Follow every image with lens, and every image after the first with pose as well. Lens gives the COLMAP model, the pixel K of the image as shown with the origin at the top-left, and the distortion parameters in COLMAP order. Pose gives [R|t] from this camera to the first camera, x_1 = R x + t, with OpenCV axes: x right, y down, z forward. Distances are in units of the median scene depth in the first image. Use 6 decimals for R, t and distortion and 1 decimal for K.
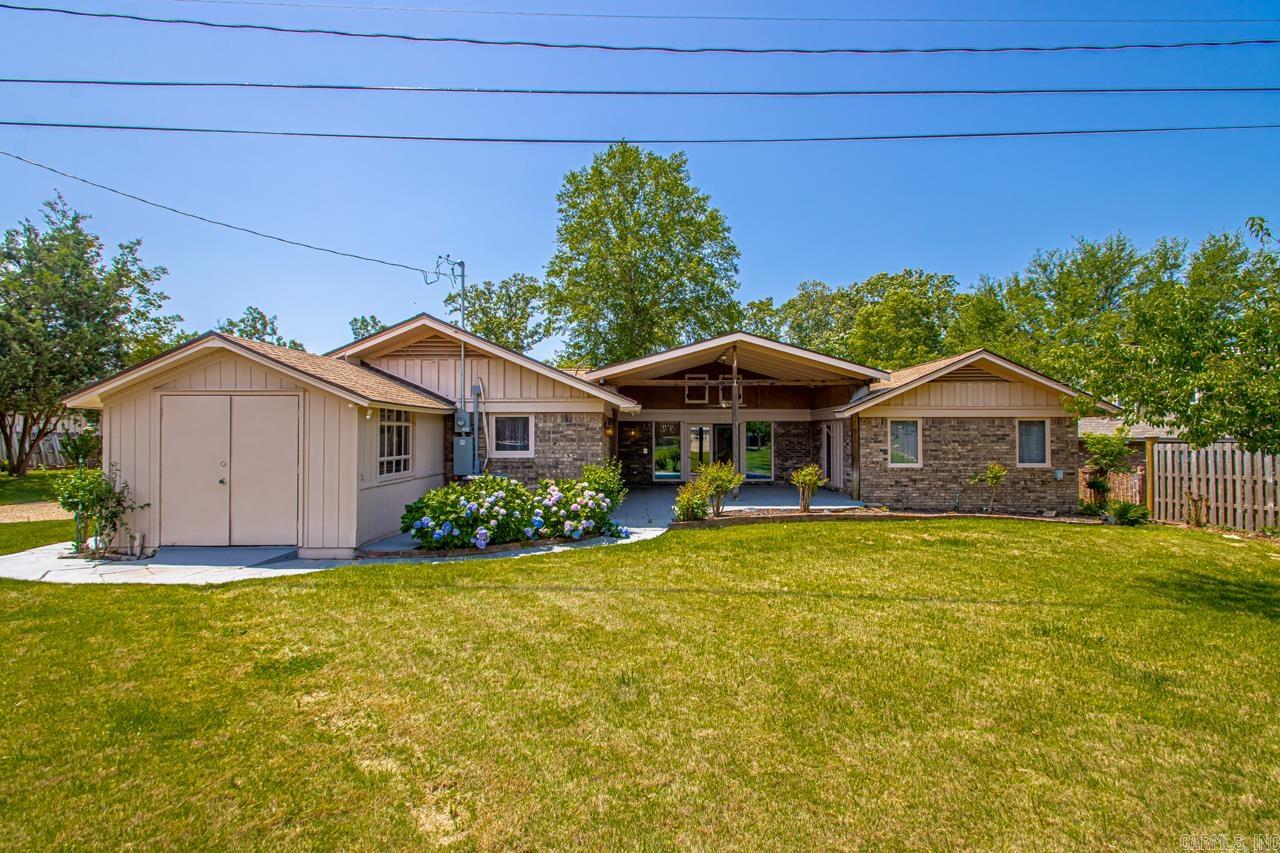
lens RADIAL K [[600.2, 0, 647.4], [0, 600.2, 427.8], [0, 0, 1]] dist [0.029256, -0.018615]
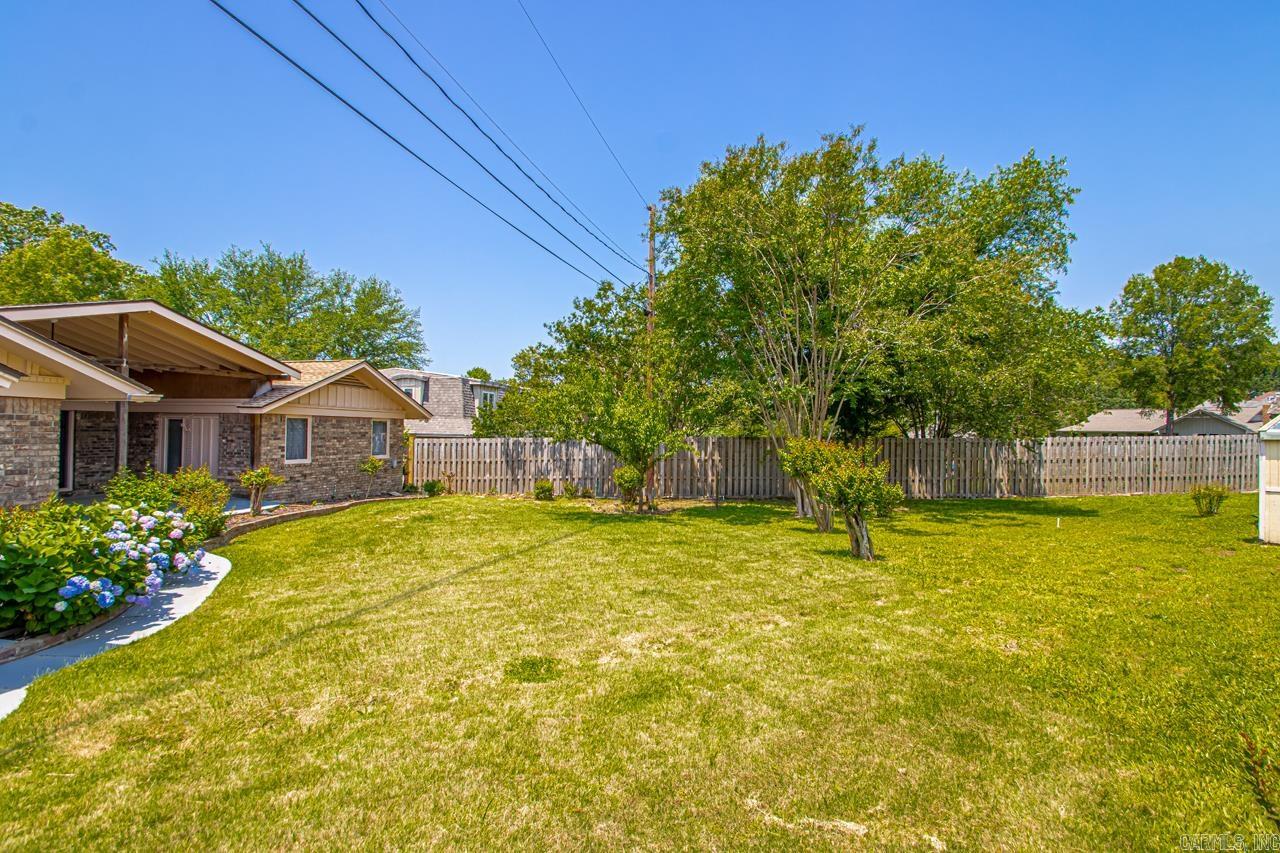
lens RADIAL K [[602.3, 0, 649.8], [0, 602.3, 426.0], [0, 0, 1]] dist [0.028804, -0.019378]
pose [[0.244482, 0.014549, 0.969545, -0.439760], [-0.027632, 0.999586, -0.008032, -0.006612], [-0.969260, -0.024827, 0.244783, 0.162562]]
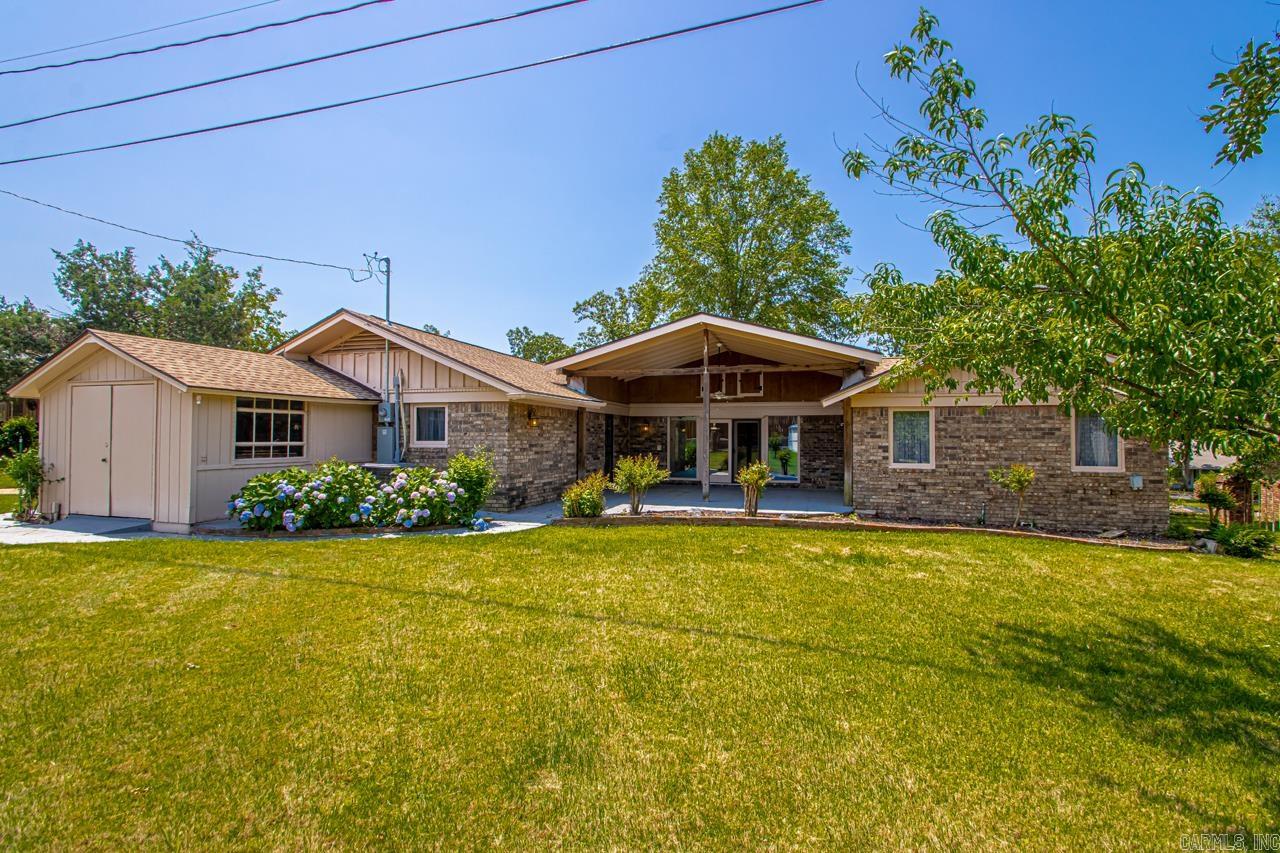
lens RADIAL K [[600.2, 0, 647.4], [0, 600.2, 427.8], [0, 0, 1]] dist [0.029256, -0.018615]
pose [[0.954410, 0.000659, -0.298497, 0.332375], [-0.002691, 0.999976, -0.006397, 0.017099], [0.298486, 0.006909, 0.954389, 0.113020]]
